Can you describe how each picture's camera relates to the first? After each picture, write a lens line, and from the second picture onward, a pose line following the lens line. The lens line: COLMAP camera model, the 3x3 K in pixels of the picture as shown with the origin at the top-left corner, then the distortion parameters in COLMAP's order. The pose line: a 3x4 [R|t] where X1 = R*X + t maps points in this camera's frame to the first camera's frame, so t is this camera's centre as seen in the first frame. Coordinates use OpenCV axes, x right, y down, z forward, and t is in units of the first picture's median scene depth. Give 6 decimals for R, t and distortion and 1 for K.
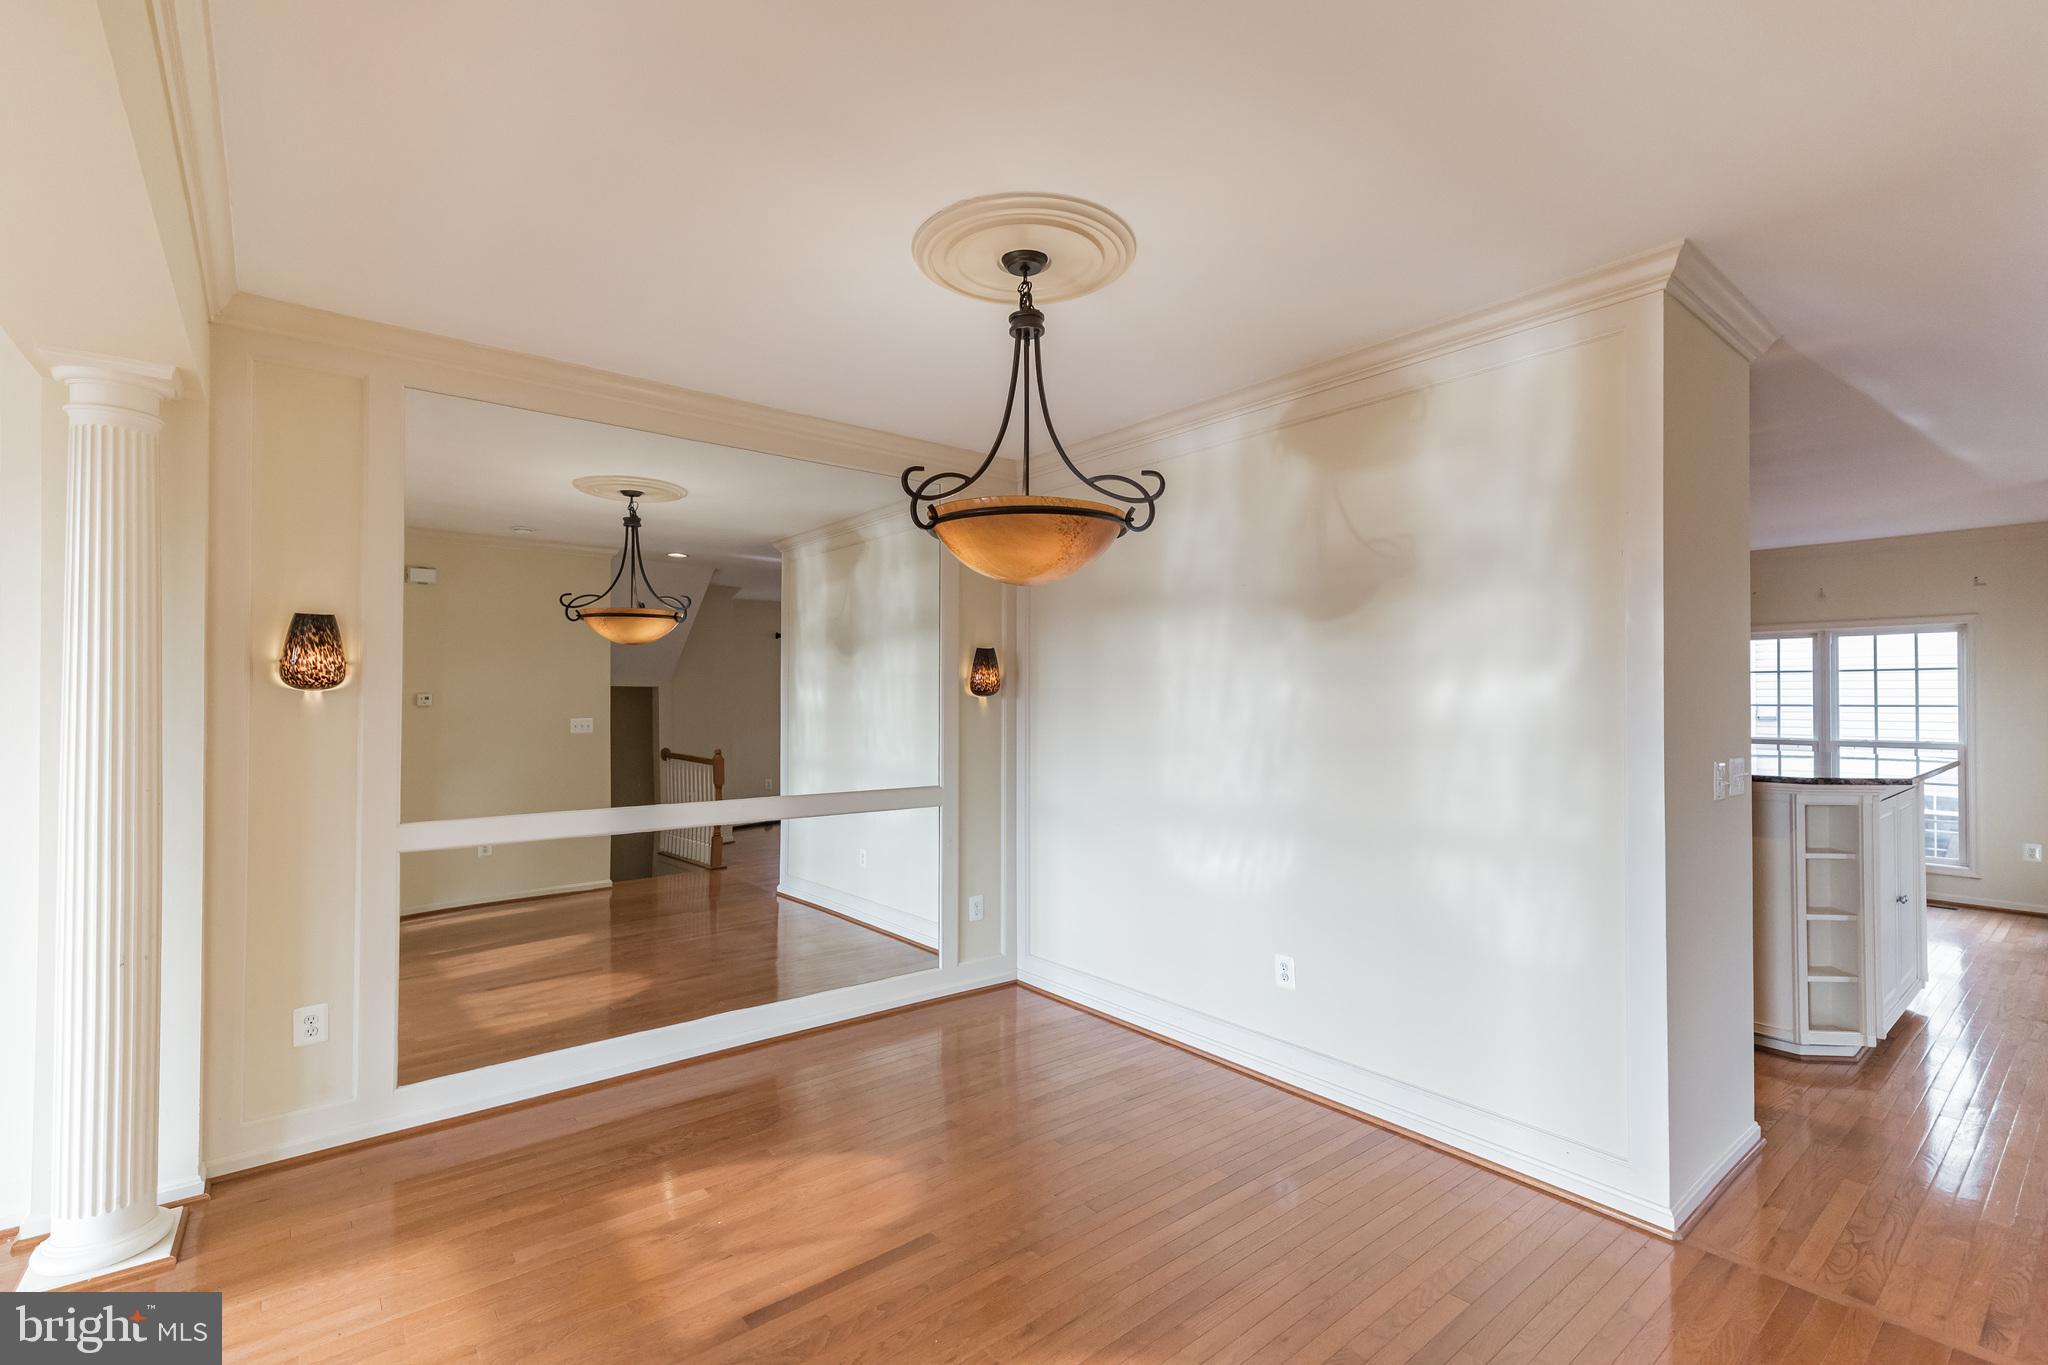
lens RADIAL K [[890.3, 0, 1004.7], [0, 890.3, 691.2], [0, 0, 1]] dist [0.000477, 0.000031]
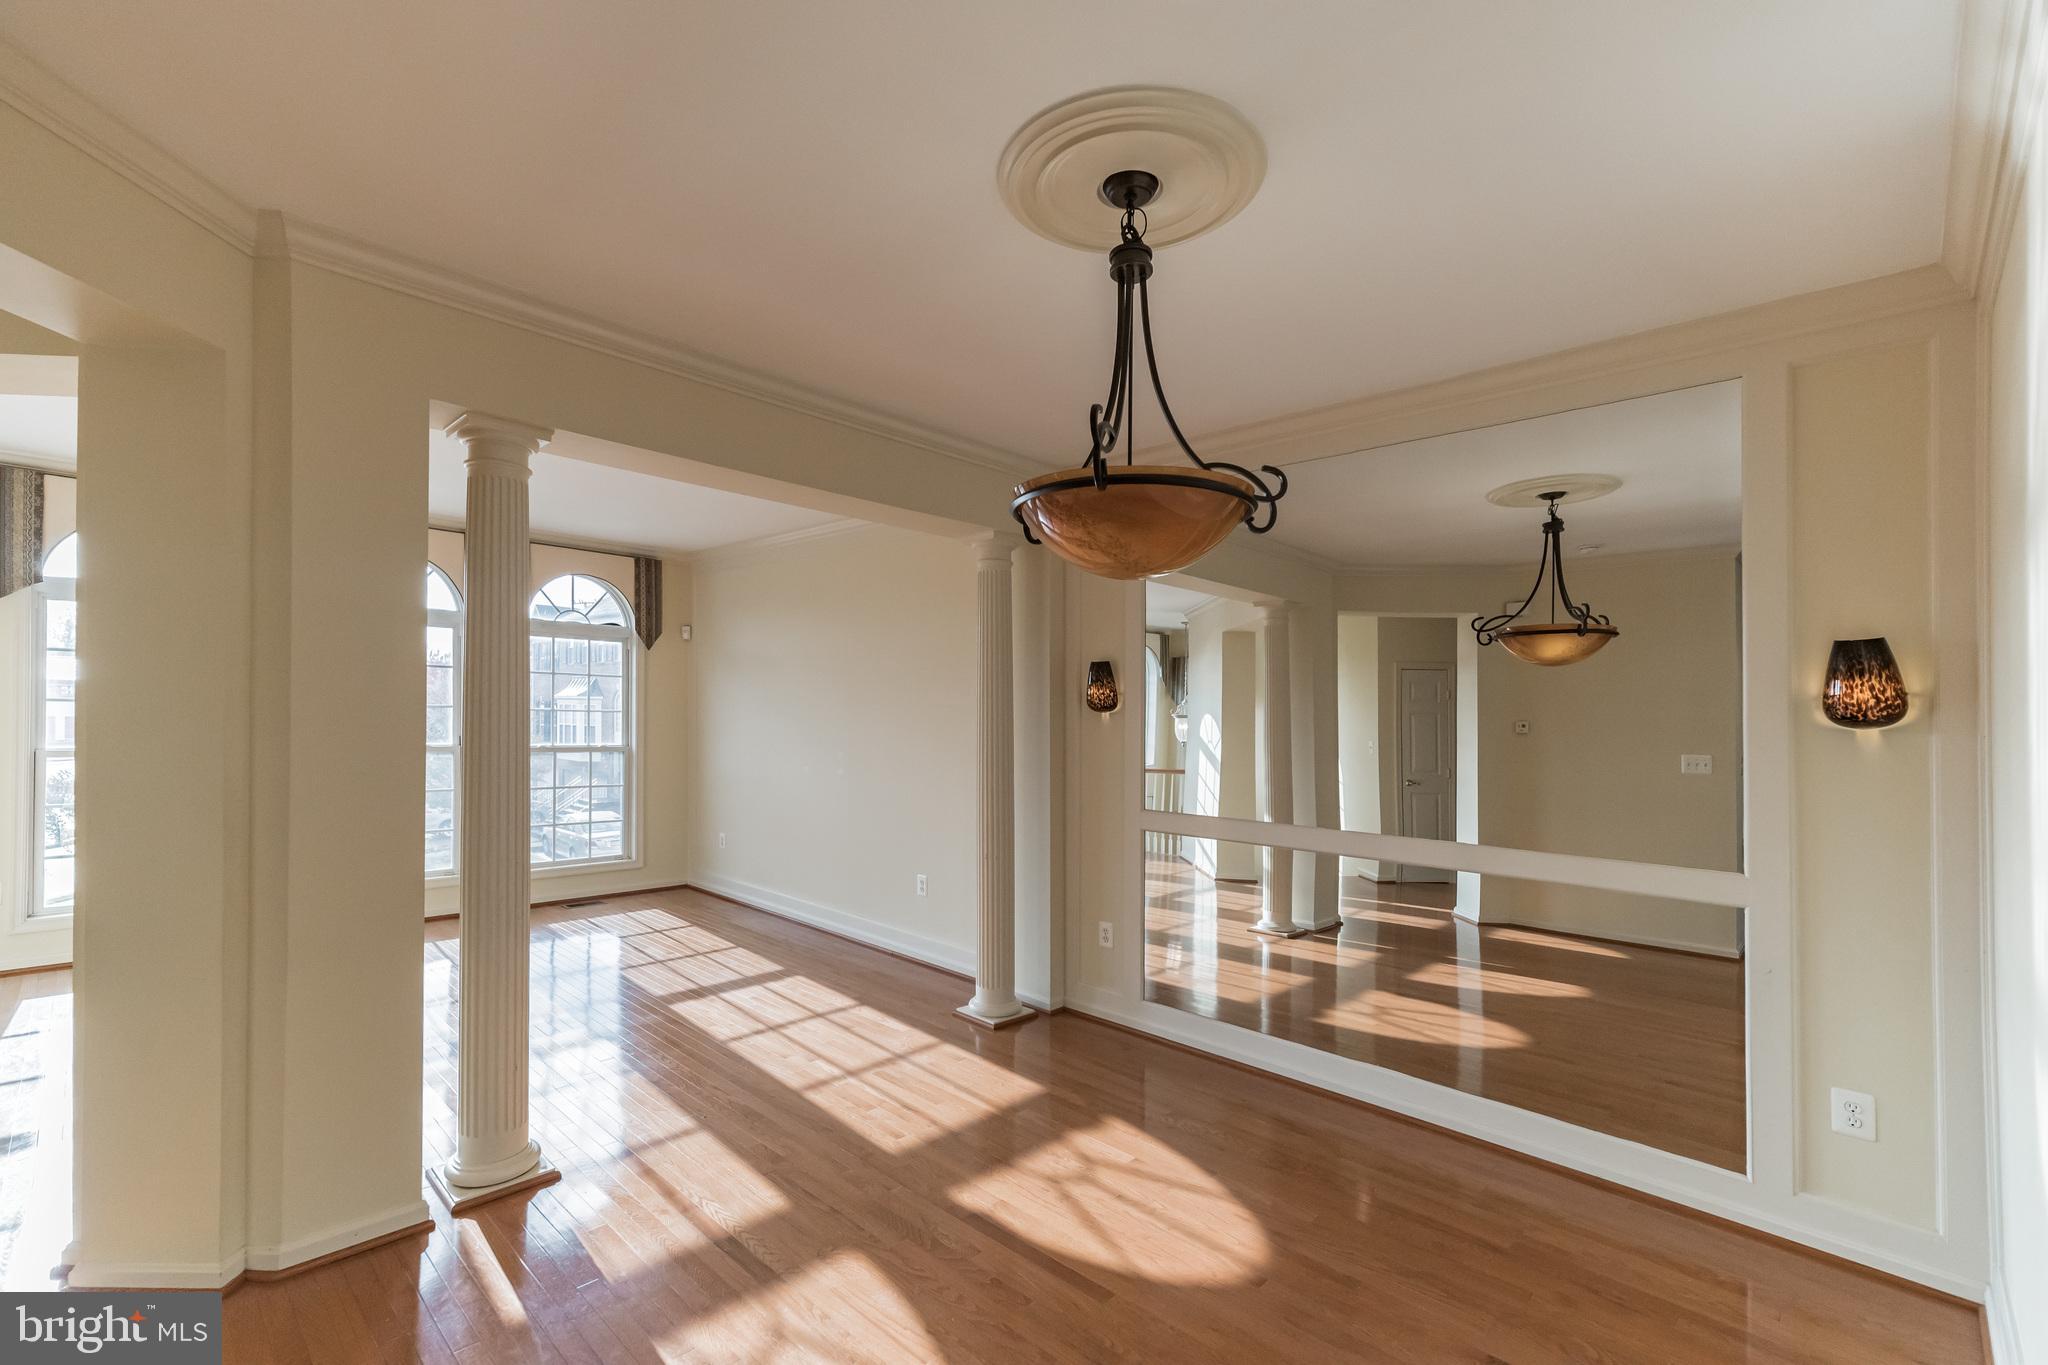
lens RADIAL K [[905.5, 0, 1024.0], [0, 905.5, 715.1], [0, 0, 1]] dist [0.001870, 0.000122]
pose [[0.131255, -0.001682, -0.991347, 0.458673], [-0.014432, 0.999889, -0.003607, 0.007080], [0.991244, 0.014780, 0.131216, 0.417189]]
